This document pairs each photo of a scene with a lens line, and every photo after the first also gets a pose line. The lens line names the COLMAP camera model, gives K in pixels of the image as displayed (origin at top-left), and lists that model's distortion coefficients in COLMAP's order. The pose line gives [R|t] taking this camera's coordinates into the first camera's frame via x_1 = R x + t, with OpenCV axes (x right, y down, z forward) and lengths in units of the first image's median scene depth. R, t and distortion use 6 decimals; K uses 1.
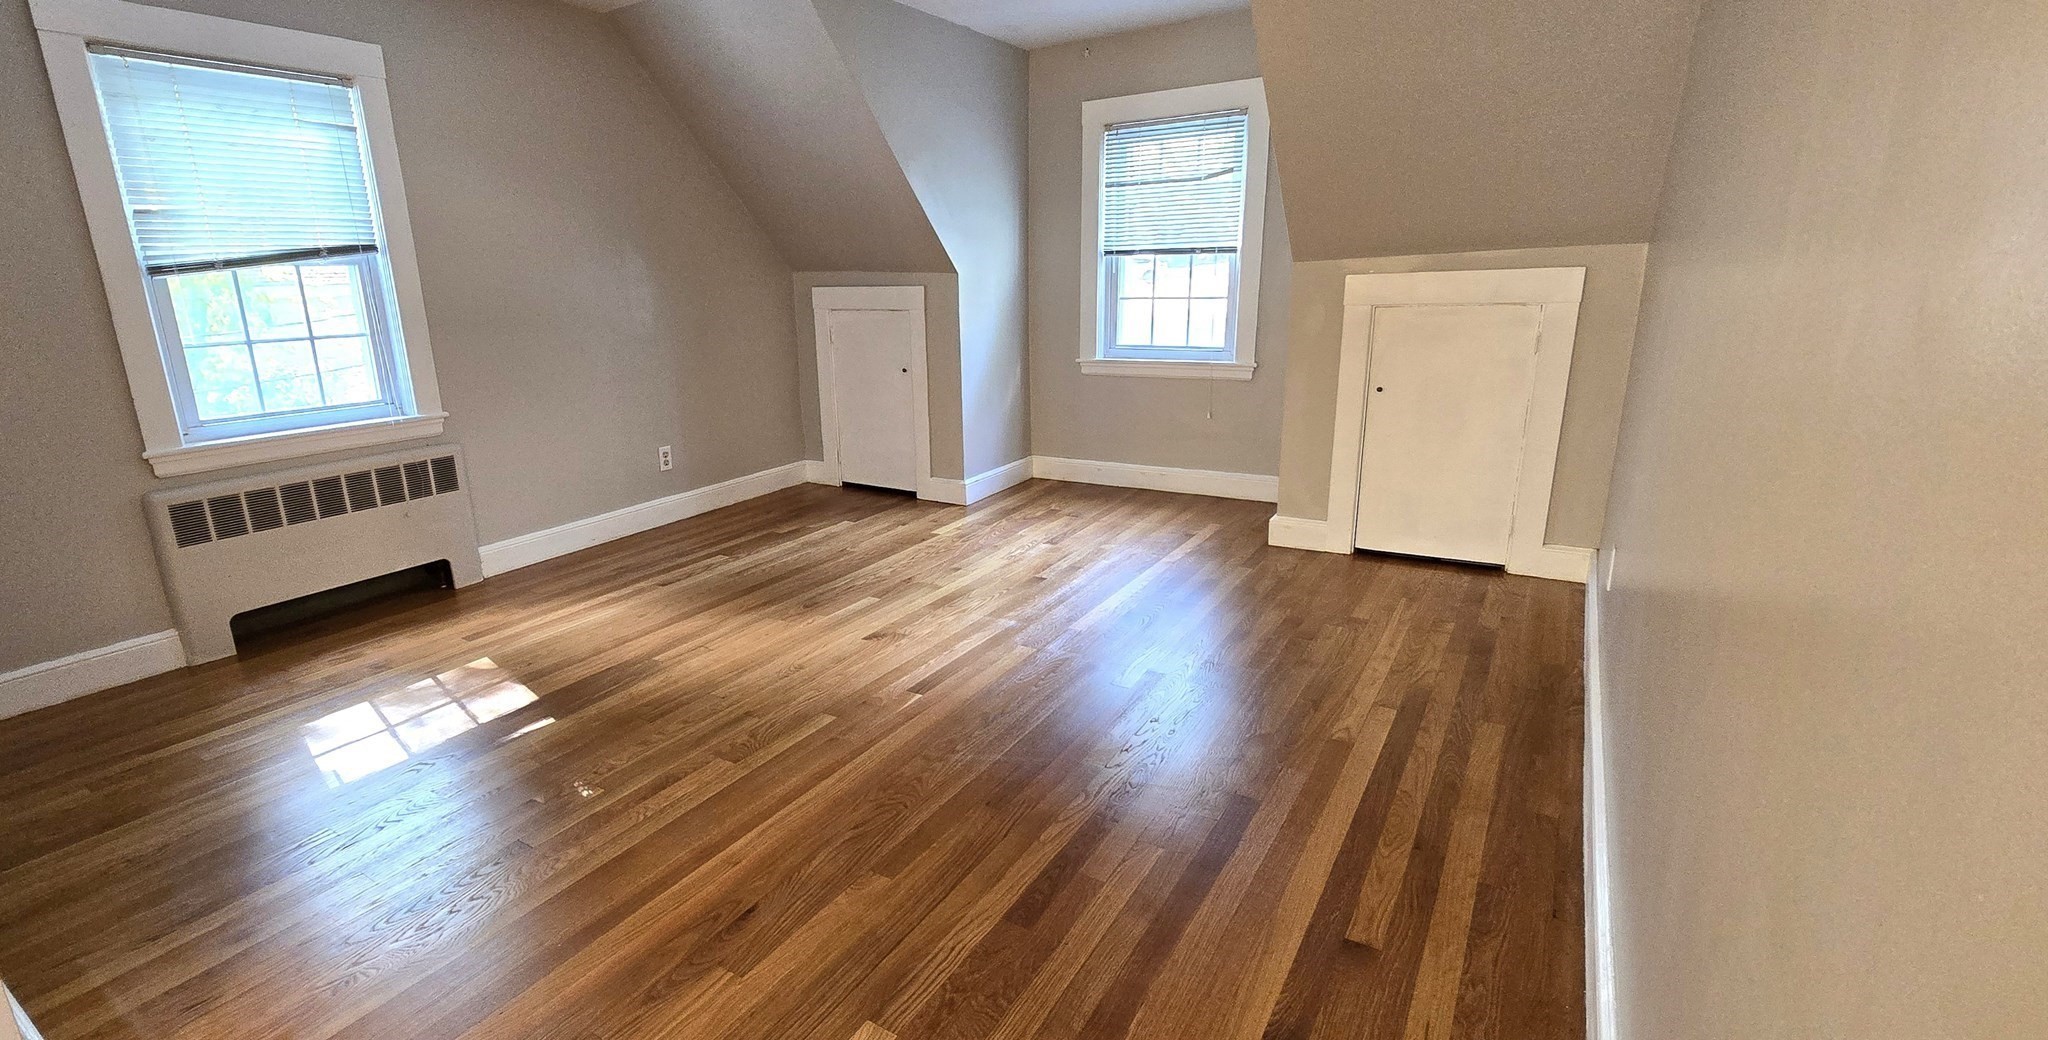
lens RADIAL K [[907.8, 0, 1036.5], [0, 907.8, 514.6], [0, 0, 1]] dist [0.002720, 0.000164]
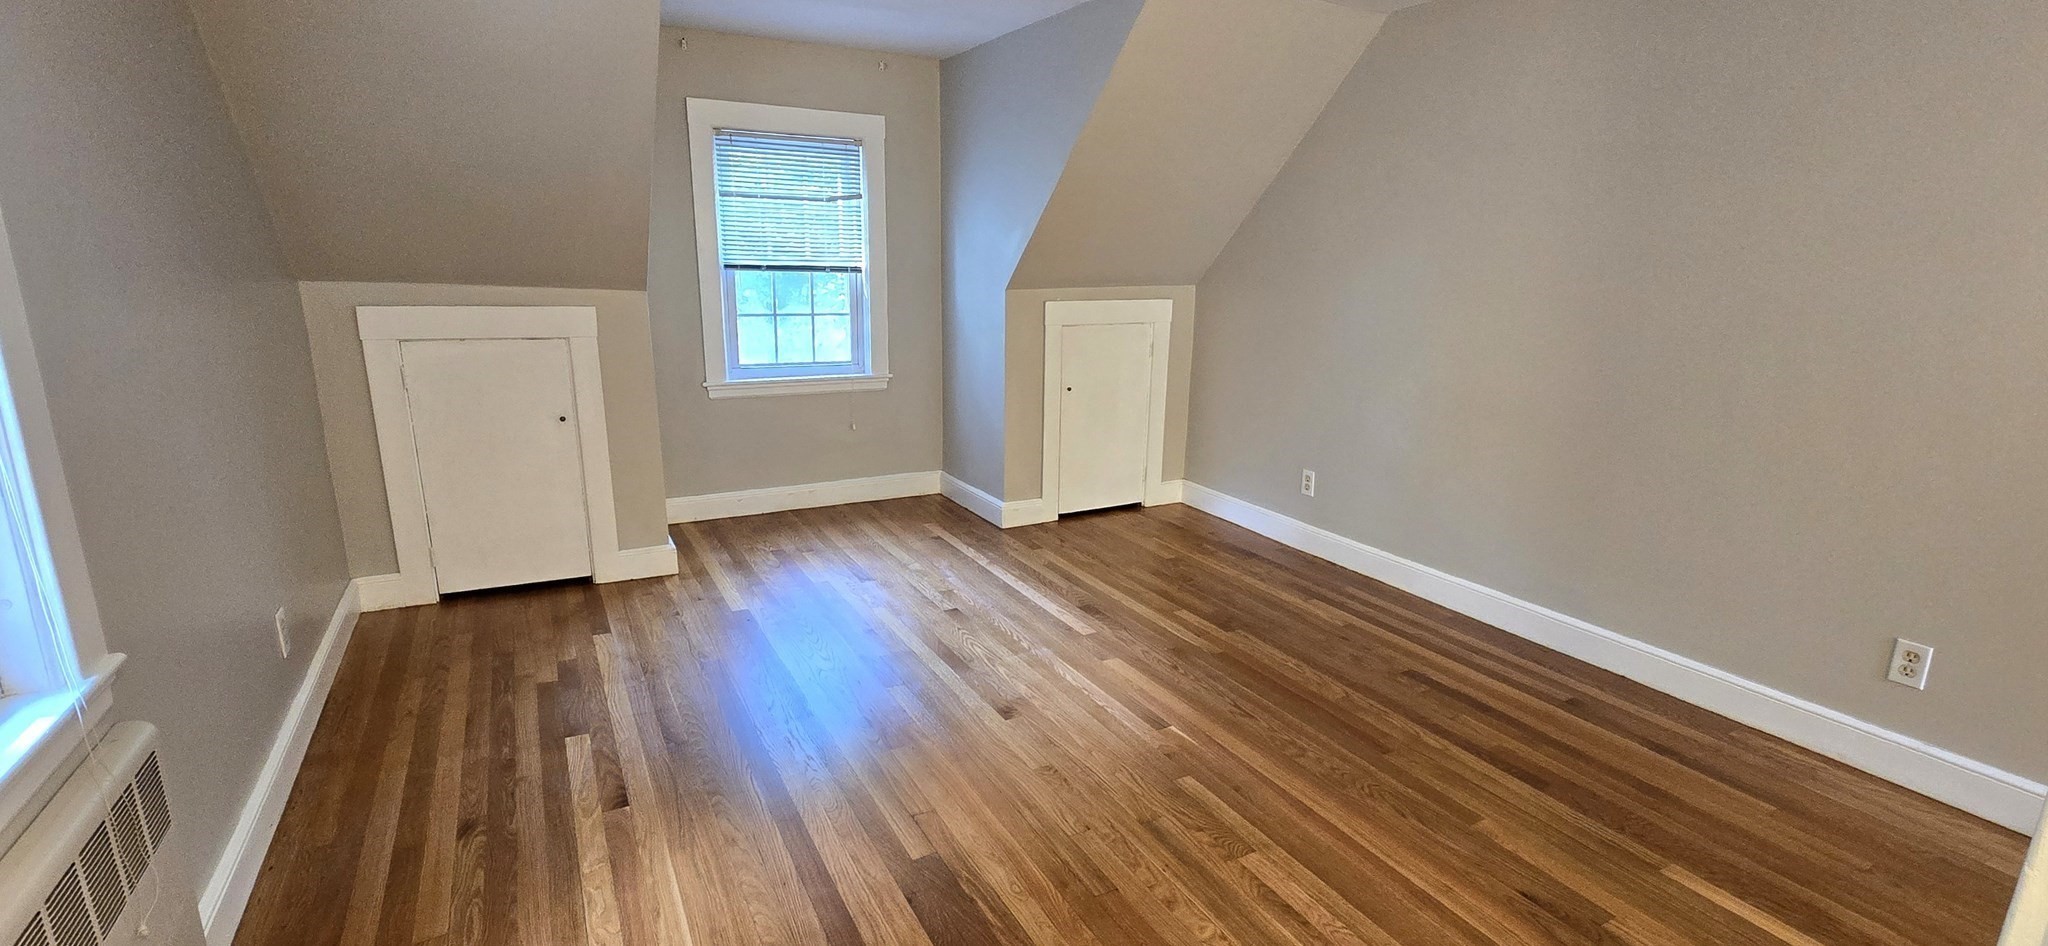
lens RADIAL K [[842.6, 0, 1017.4], [0, 842.6, 465.3], [0, 0, 1]] dist [-0.001515, -0.000302]
pose [[0.526569, -0.164313, 0.834102, -0.613594], [0.183036, 0.980046, 0.077513, -0.124679], [-0.830195, 0.111855, 0.546137, 0.377246]]
